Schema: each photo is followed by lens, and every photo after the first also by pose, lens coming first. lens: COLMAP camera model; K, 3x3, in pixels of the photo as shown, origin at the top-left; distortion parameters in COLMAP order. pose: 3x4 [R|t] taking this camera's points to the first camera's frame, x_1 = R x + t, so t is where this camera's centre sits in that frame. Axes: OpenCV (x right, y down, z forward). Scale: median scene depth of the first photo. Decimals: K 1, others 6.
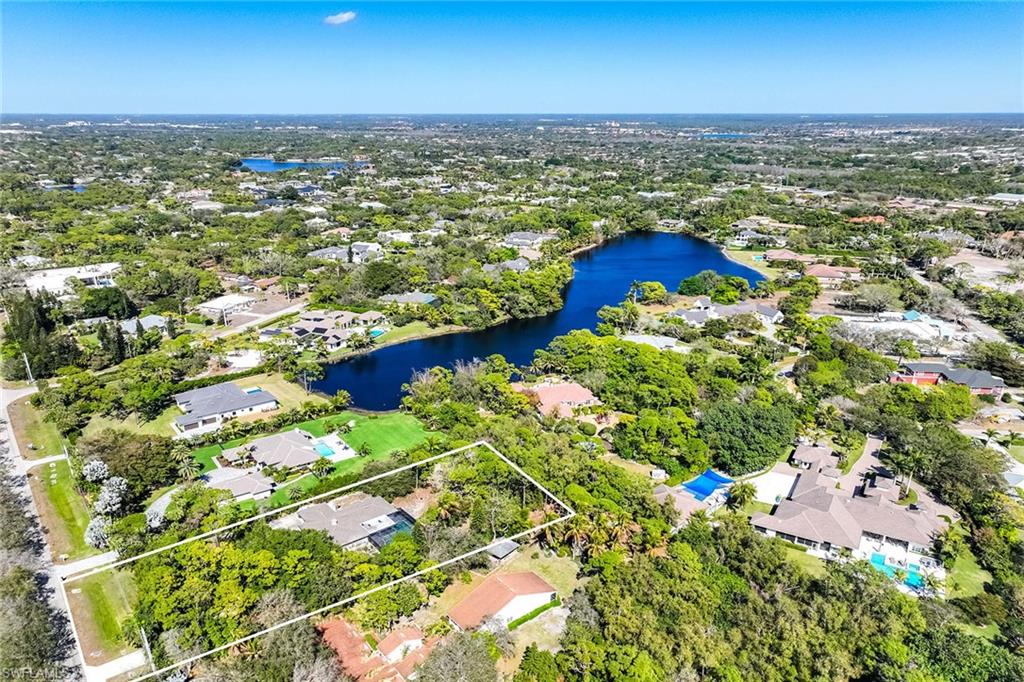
lens RADIAL K [[720.1, 0, 514.1], [0, 720.1, 340.2], [0, 0, 1]] dist [0.004063, -0.000249]
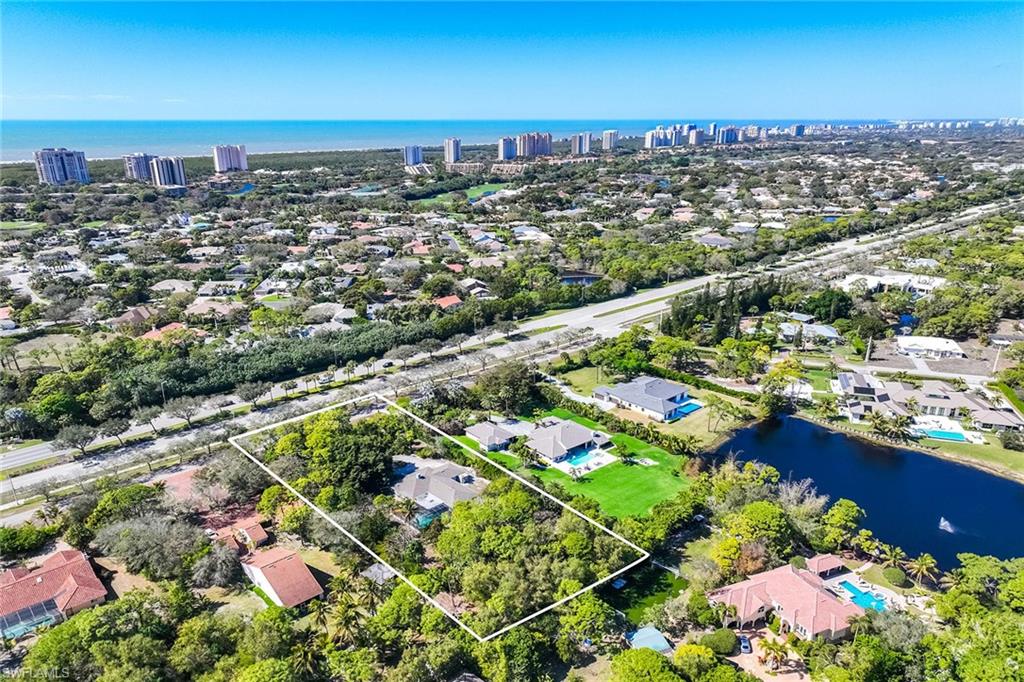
lens RADIAL K [[720.1, 0, 514.1], [0, 720.1, 340.2], [0, 0, 1]] dist [0.004063, -0.000249]
pose [[0.080174, 0.294792, -0.952192, 0.463829], [-0.300567, 0.917953, 0.258884, -0.167923], [0.950385, 0.265442, 0.162201, 0.529730]]
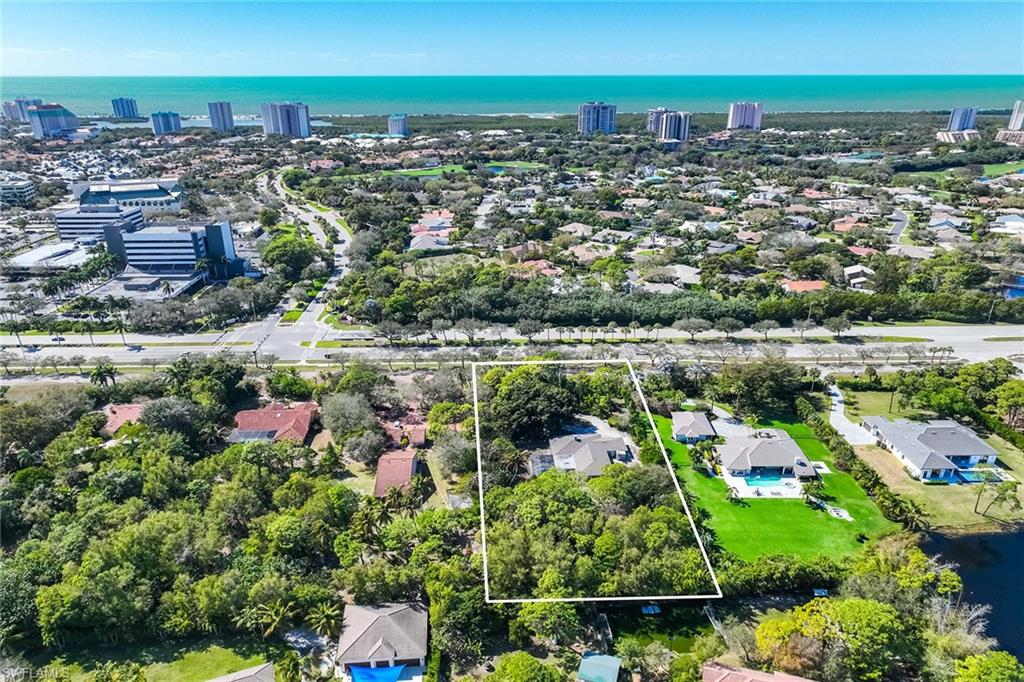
lens RADIAL K [[720.1, 0, 514.1], [0, 720.1, 340.2], [0, 0, 1]] dist [0.004063, -0.000249]
pose [[-0.592210, 0.279803, -0.755644, 0.381320], [-0.242534, 0.832392, 0.498298, -0.254434], [0.768417, 0.478366, -0.425089, 0.787341]]
